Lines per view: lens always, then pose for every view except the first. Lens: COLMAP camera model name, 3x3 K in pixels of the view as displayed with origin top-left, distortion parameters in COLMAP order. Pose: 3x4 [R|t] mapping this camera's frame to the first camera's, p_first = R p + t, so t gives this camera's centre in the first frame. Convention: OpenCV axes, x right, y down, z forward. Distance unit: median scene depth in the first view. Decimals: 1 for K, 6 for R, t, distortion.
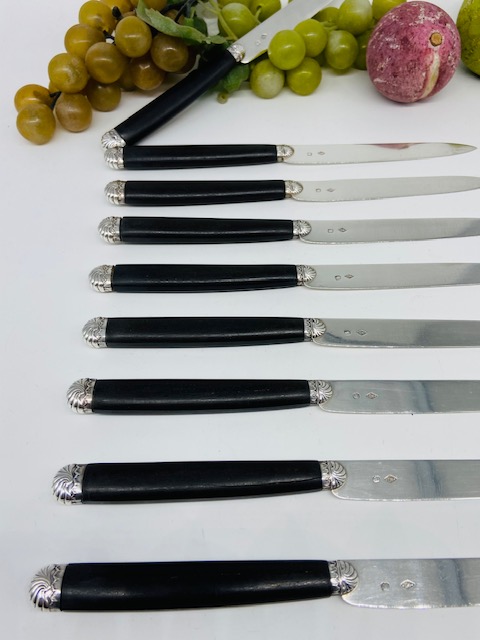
lens RADIAL K [[573.8, 0, 240.0], [0, 573.8, 320.0], [0, 0, 1]] dist [0.116625, -0.155305]
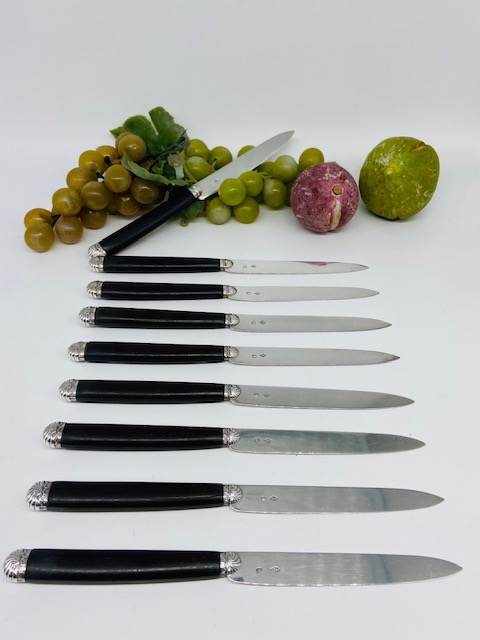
lens RADIAL K [[573.8, 0, 240.0], [0, 573.8, 320.0], [0, 0, 1]] dist [0.116625, -0.155305]
pose [[0.999265, 0.034988, 0.015693, 0.092887], [-0.031798, 0.984783, -0.170856, 0.060748], [-0.021432, 0.170232, 0.985171, -0.280788]]
